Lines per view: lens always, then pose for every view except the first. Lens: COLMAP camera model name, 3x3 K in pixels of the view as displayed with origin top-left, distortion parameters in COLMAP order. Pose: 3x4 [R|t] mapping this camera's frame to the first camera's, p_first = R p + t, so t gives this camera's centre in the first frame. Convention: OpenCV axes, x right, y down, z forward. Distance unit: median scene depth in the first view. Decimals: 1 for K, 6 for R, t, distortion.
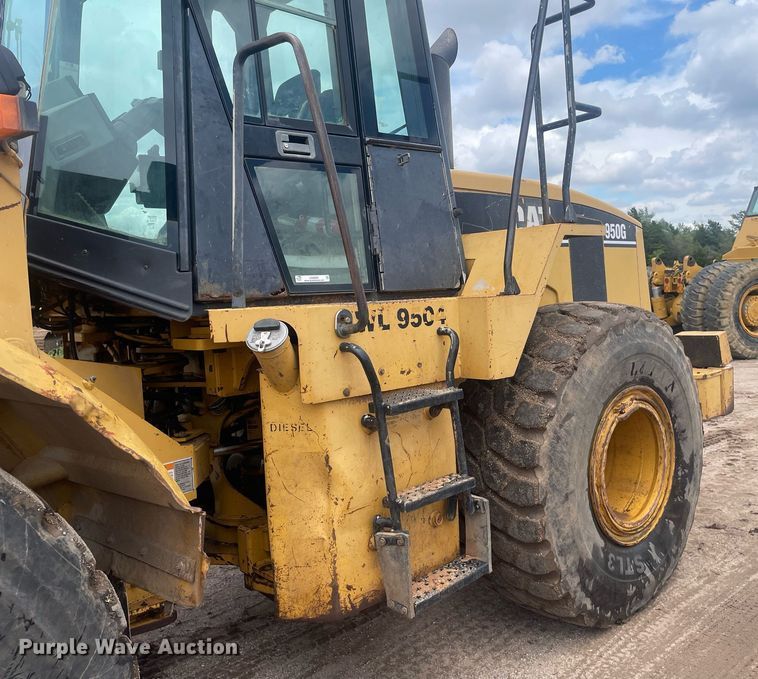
lens RADIAL K [[684.4, 0, 448.1], [0, 684.4, 333.9], [0, 0, 1]] dist [0.080381, -0.016496]
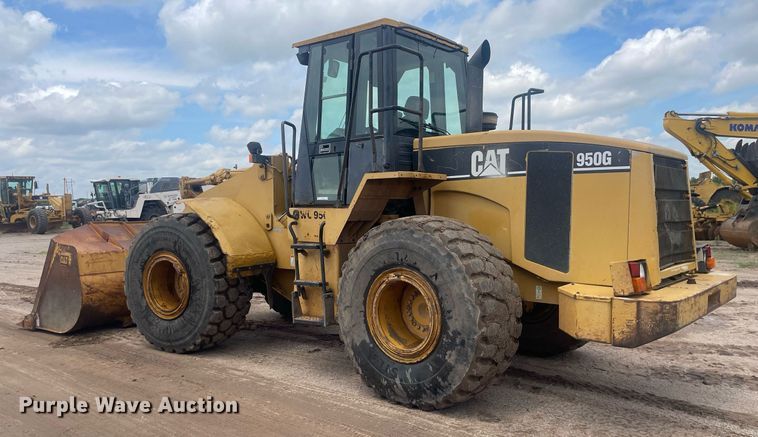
lens RADIAL K [[595.7, 0, 399.2], [0, 595.7, 232.6], [0, 0, 1]] dist [0.043230, -0.052679]
pose [[0.091089, 0.087918, -0.991954, 1.994255], [-0.069596, 0.994222, 0.081728, -0.147104], [0.993408, 0.061591, 0.096681, 1.008077]]
